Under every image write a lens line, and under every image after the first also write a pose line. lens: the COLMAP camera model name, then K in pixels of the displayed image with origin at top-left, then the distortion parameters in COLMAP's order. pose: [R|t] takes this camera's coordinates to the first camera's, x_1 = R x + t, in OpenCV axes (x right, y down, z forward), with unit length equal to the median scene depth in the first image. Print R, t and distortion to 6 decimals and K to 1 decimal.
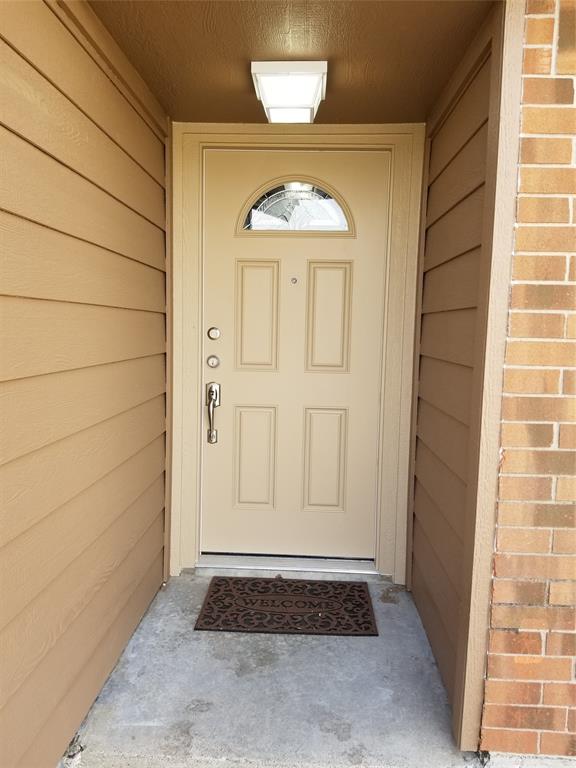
lens RADIAL K [[615.9, 0, 288.0], [0, 615.9, 384.0], [0, 0, 1]] dist [0.124602, -0.267925]
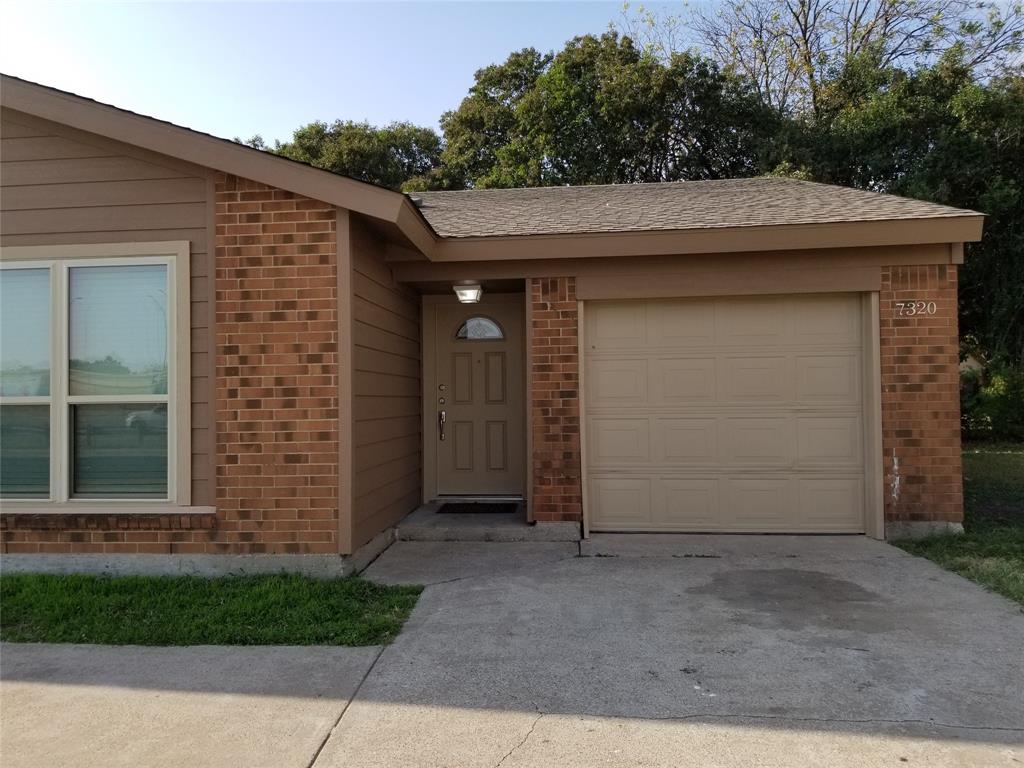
lens RADIAL K [[821.2, 0, 495.2], [0, 821.2, 380.6], [0, 0, 1]] dist [0.124602, -0.267925]
pose [[0.997565, -0.034873, -0.060392, 0.261356], [0.027604, 0.992715, -0.117280, 0.257421], [0.064042, 0.115327, 0.991261, -1.999213]]
